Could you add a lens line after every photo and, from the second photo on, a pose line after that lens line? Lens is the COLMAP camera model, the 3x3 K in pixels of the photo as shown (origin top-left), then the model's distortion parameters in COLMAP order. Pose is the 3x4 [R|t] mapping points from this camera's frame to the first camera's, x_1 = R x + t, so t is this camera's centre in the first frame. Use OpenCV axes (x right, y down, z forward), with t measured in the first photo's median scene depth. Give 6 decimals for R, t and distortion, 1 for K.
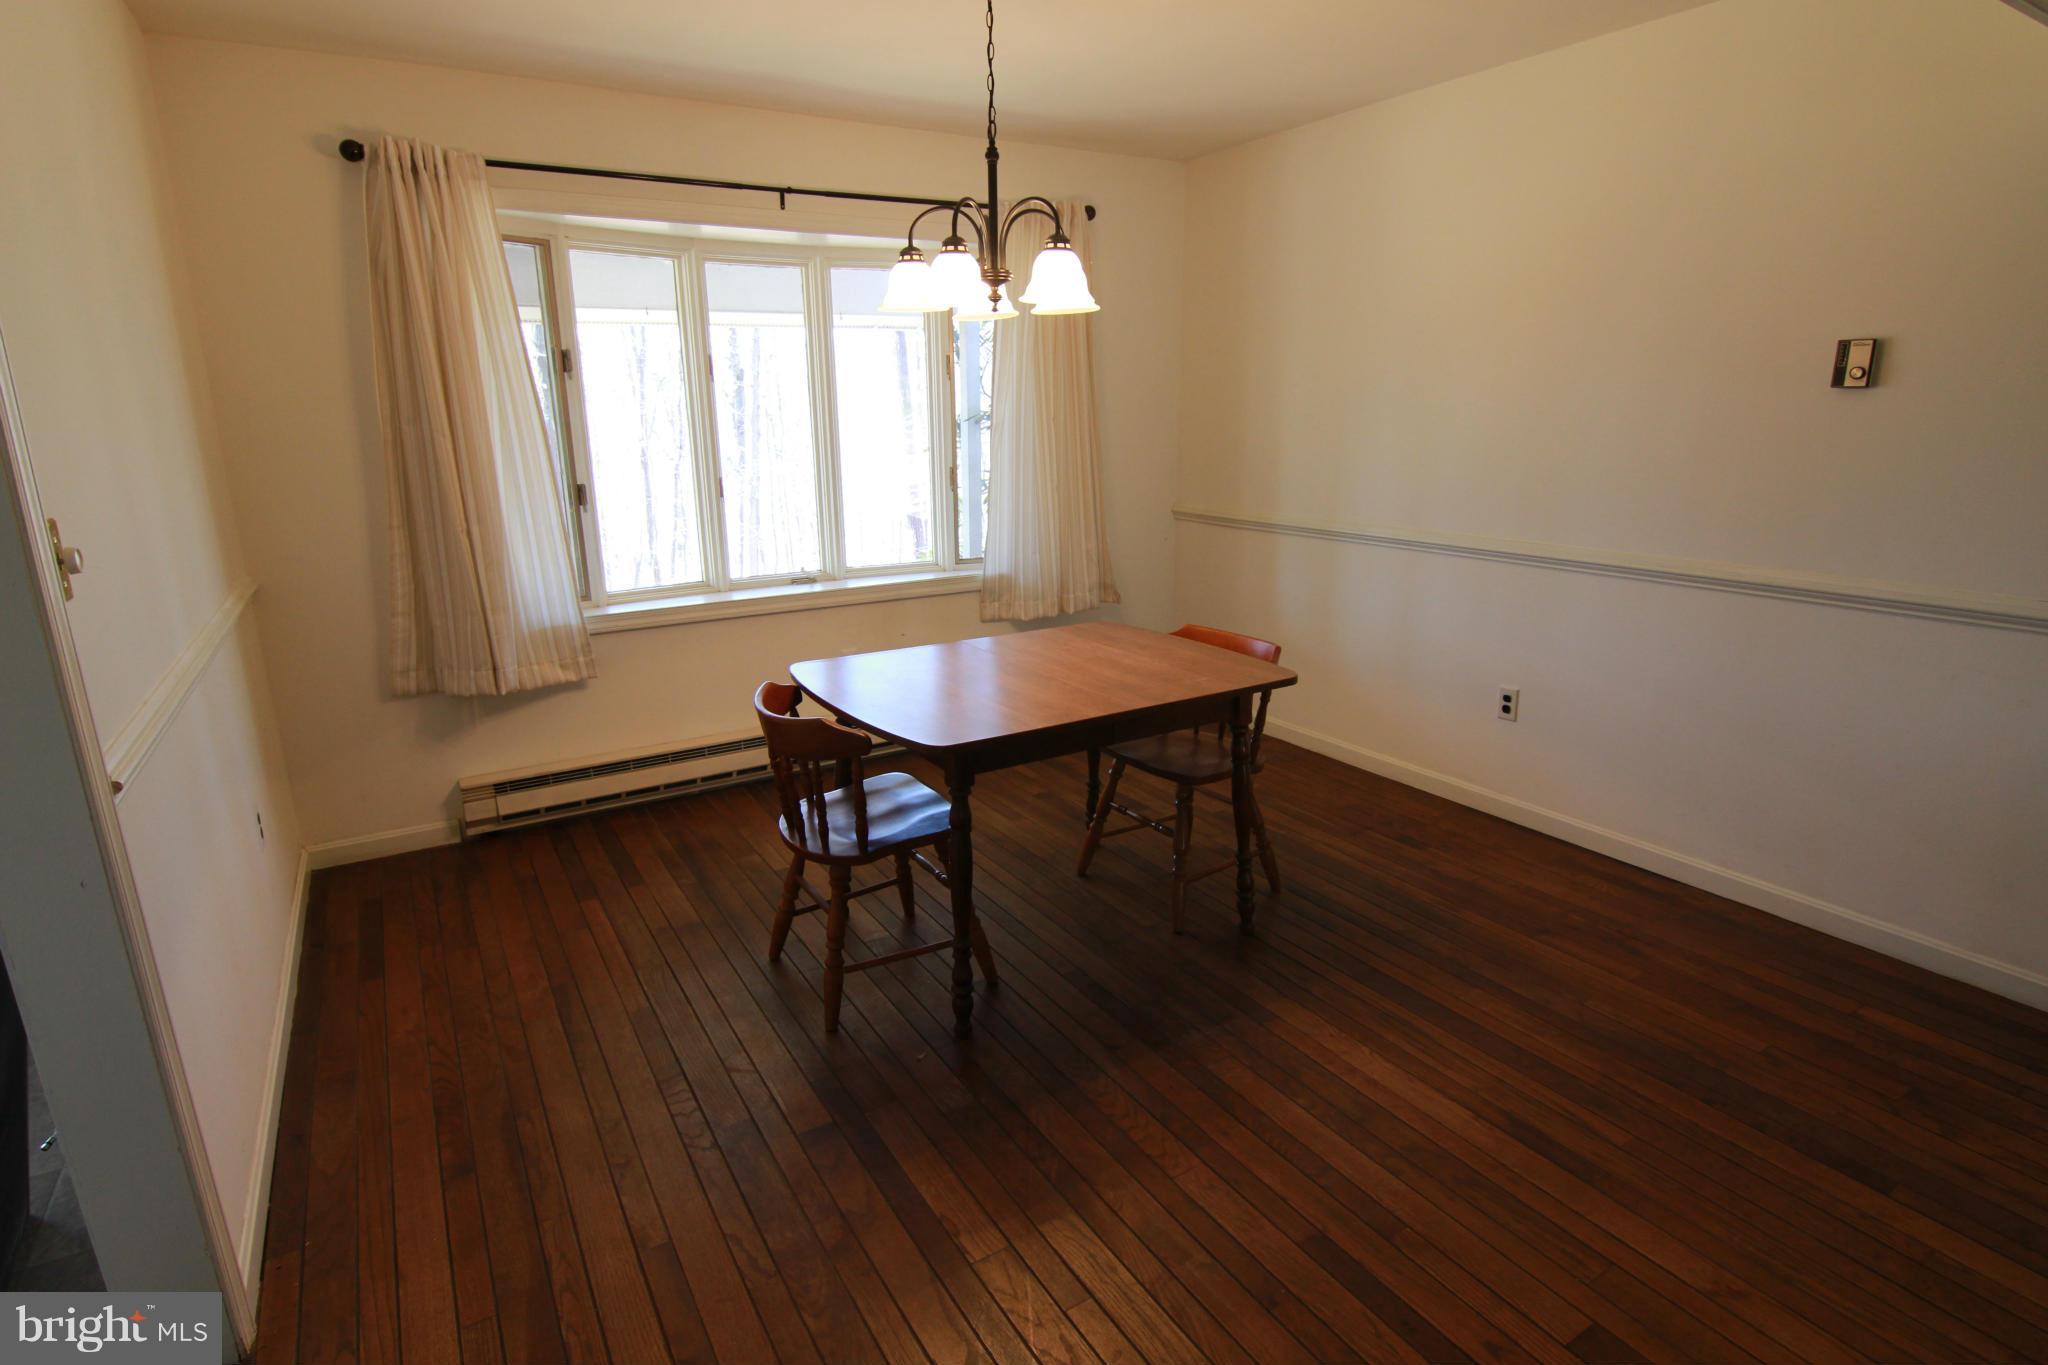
lens RADIAL K [[1044.1, 0, 1024.0], [0, 1044.1, 682.5], [0, 0, 1]] dist [0.003866, -0.018084]
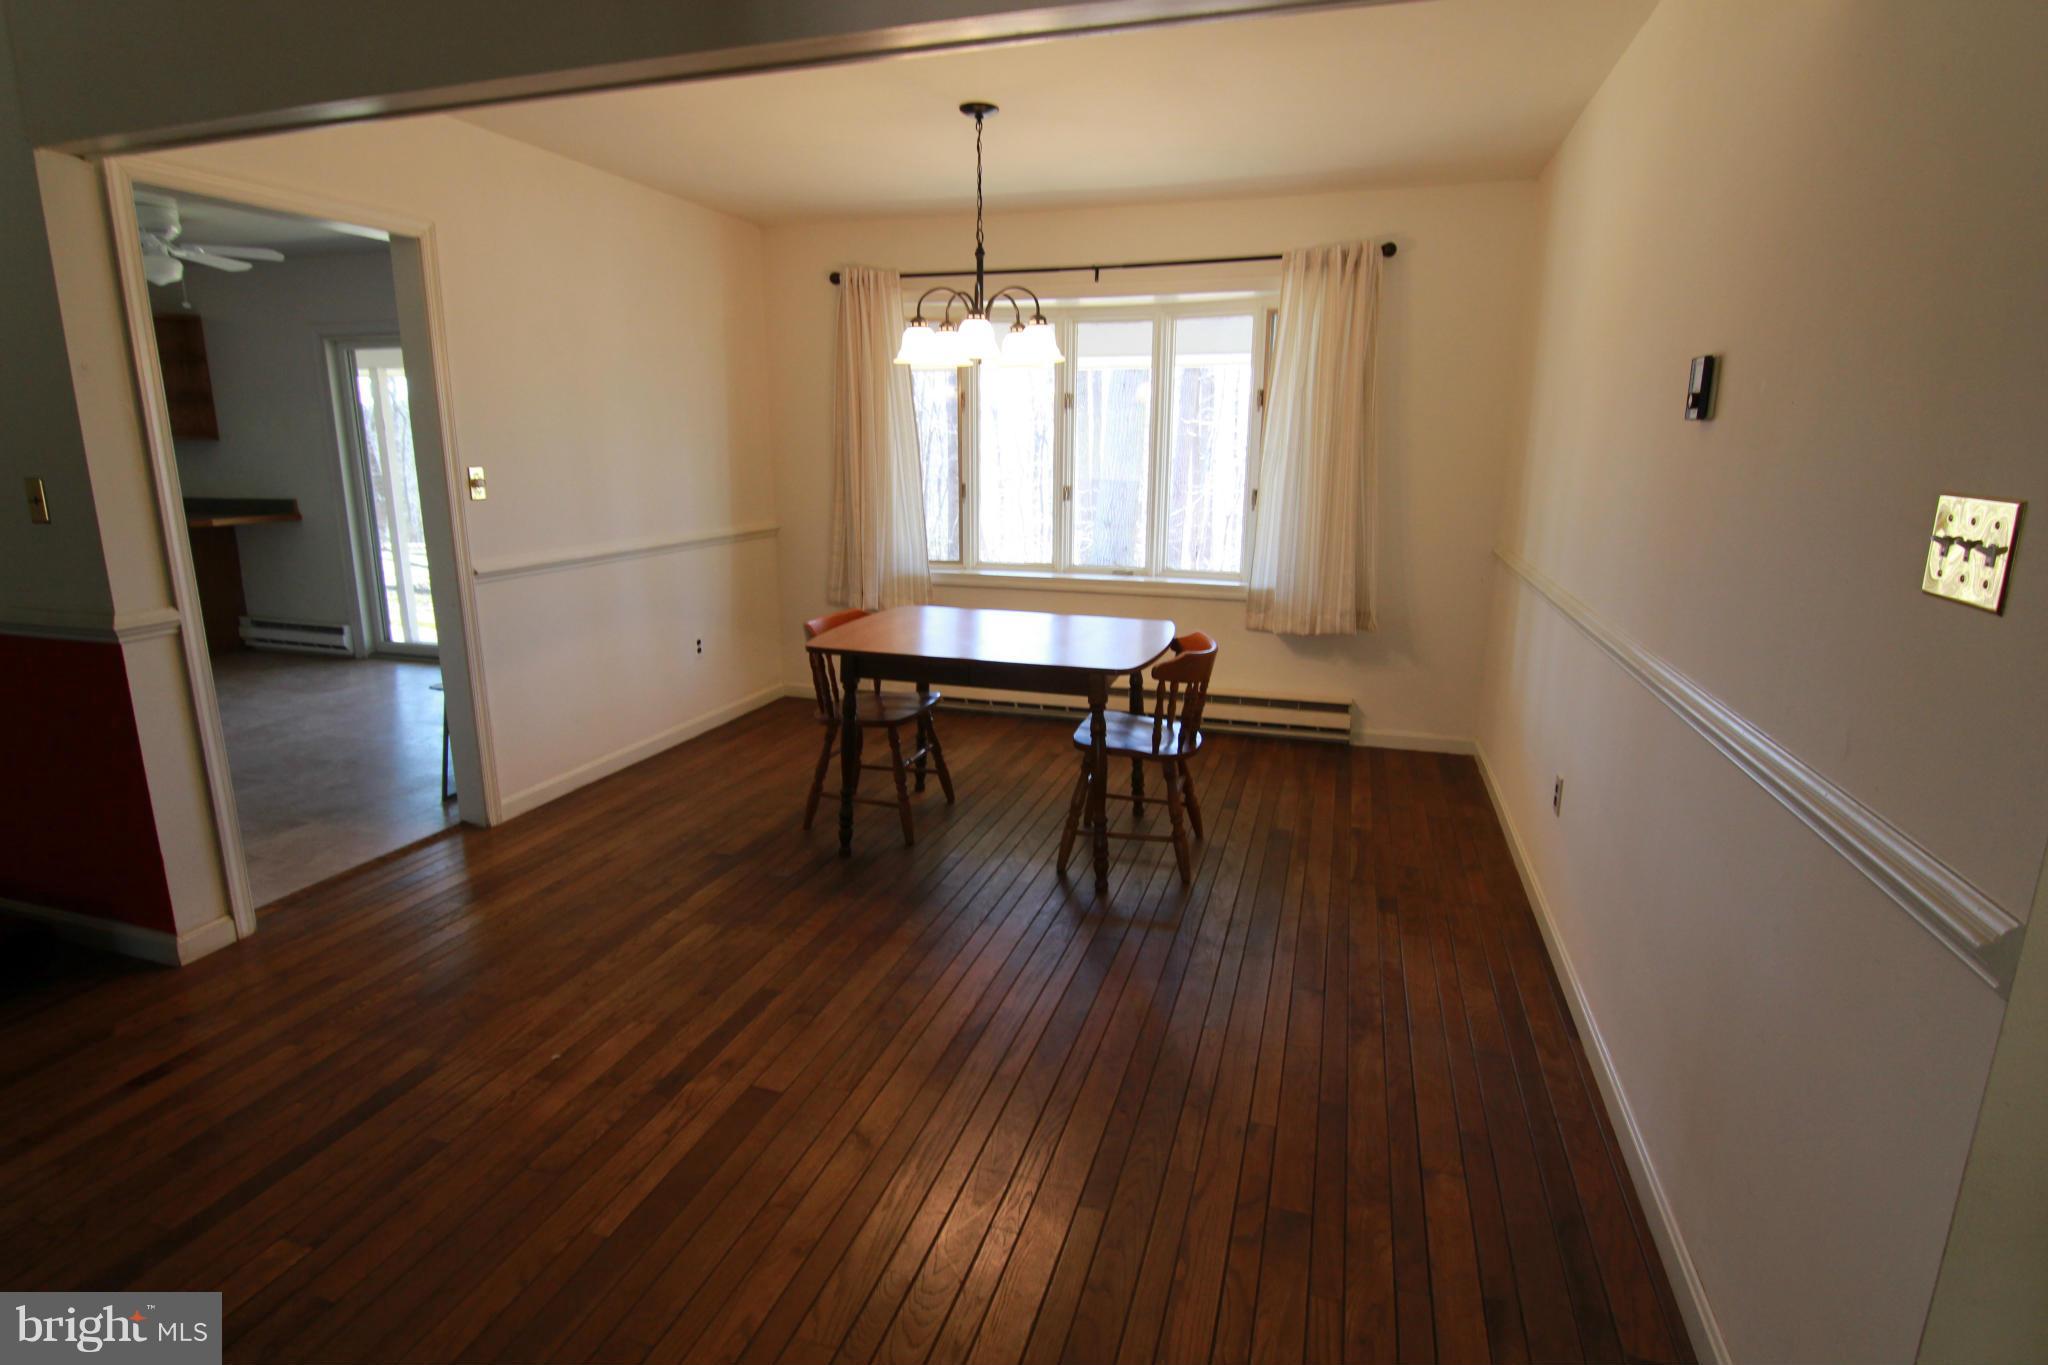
lens RADIAL K [[1044.1, 0, 1024.0], [0, 1044.1, 682.5], [0, 0, 1]] dist [0.003866, -0.018084]
pose [[0.657708, 0.188690, -0.729257, 0.779667], [-0.208478, 0.975899, 0.064483, -0.032339], [0.723849, 0.109623, 0.681195, 0.105879]]
